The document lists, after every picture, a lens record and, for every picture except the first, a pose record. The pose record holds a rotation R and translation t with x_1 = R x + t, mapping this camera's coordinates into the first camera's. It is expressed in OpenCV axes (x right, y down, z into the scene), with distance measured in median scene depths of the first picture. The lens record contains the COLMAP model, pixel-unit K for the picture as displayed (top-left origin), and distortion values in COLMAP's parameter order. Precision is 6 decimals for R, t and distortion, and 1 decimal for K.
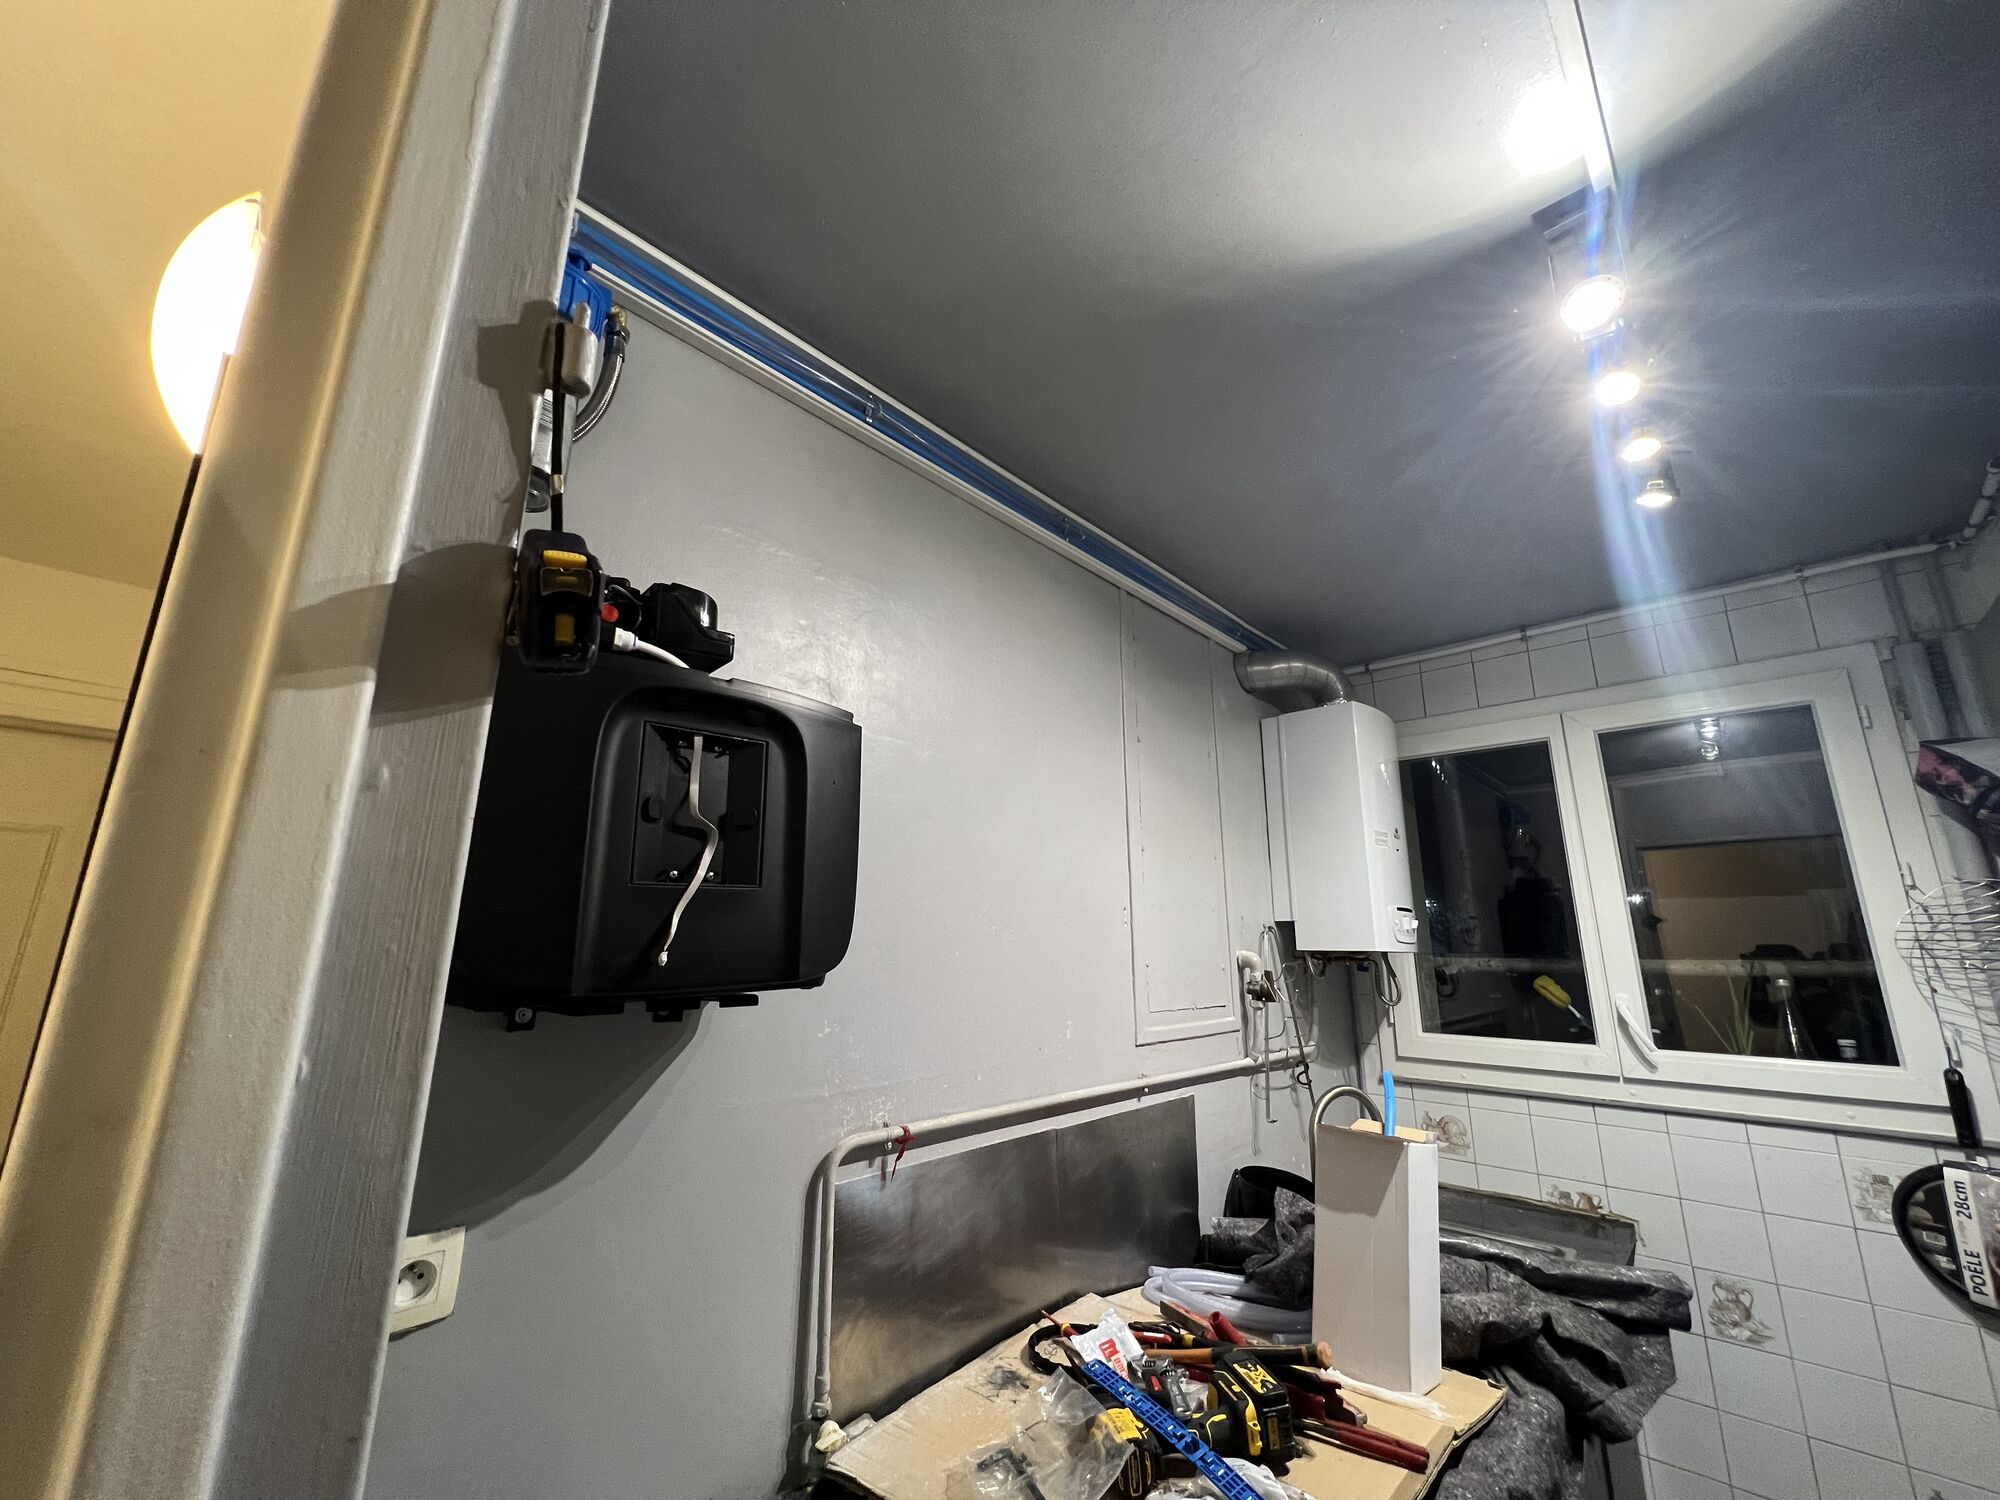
lens RADIAL K [[797.3, 0, 1000.0], [0, 797.3, 750.0], [0, 0, 1]] dist [-0.000942, 0.000200]
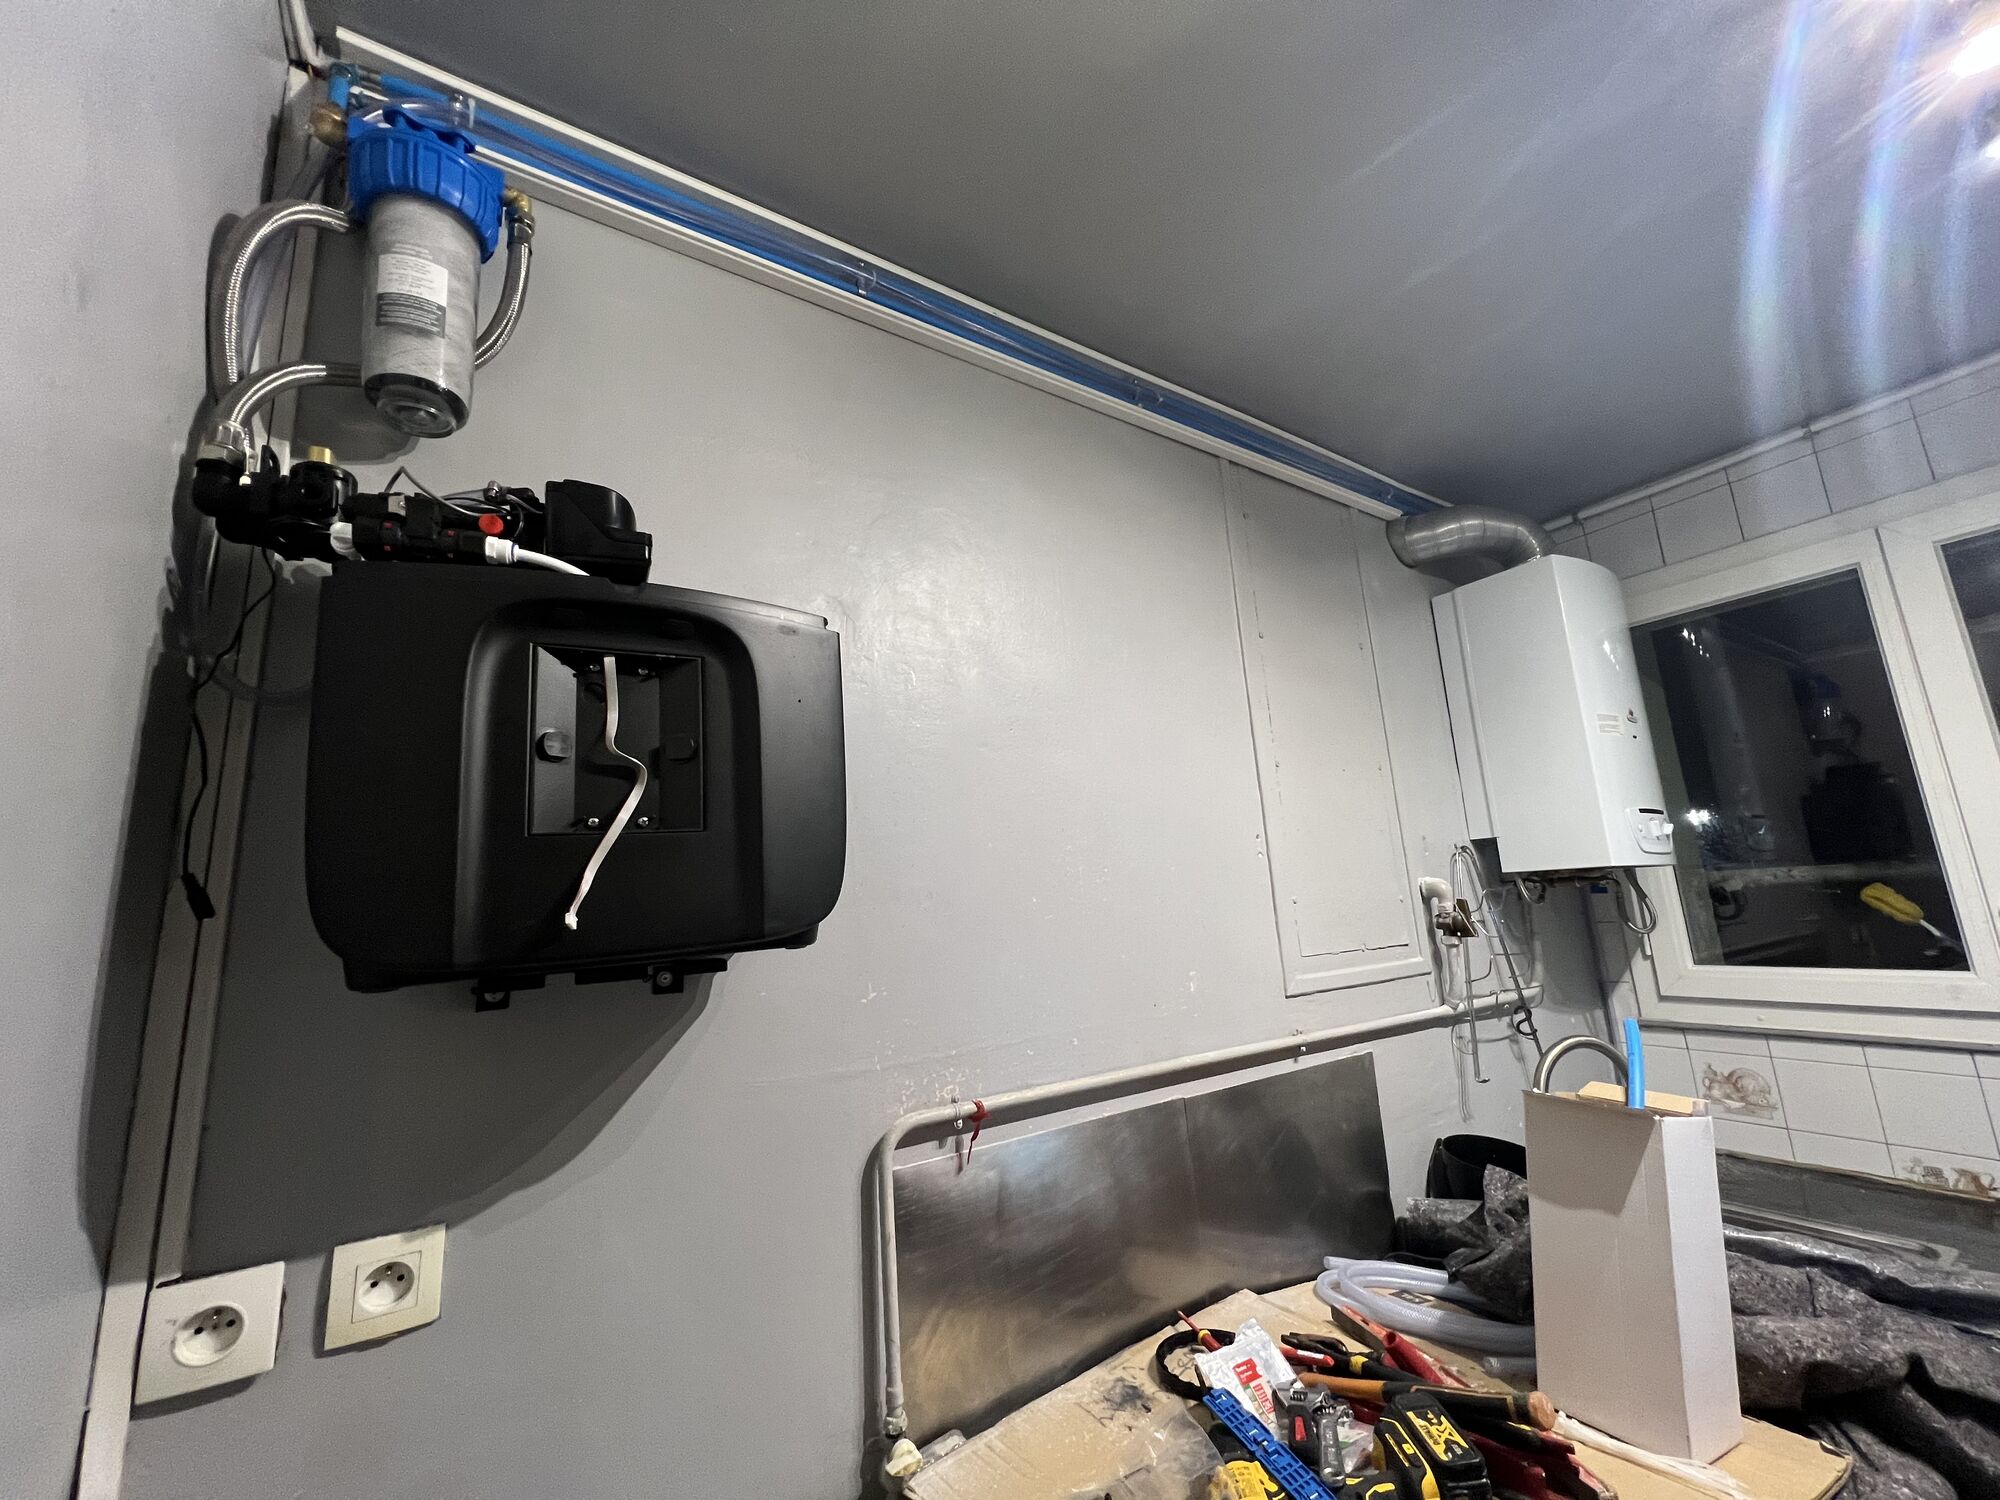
lens RADIAL K [[797.3, 0, 1000.0], [0, 797.3, 750.0], [0, 0, 1]] dist [-0.000942, 0.000200]
pose [[0.967972, -0.106744, -0.227235, 0.107588], [0.118062, 0.992325, 0.036771, 0.053346], [0.221566, -0.062421, 0.973145, 0.151292]]
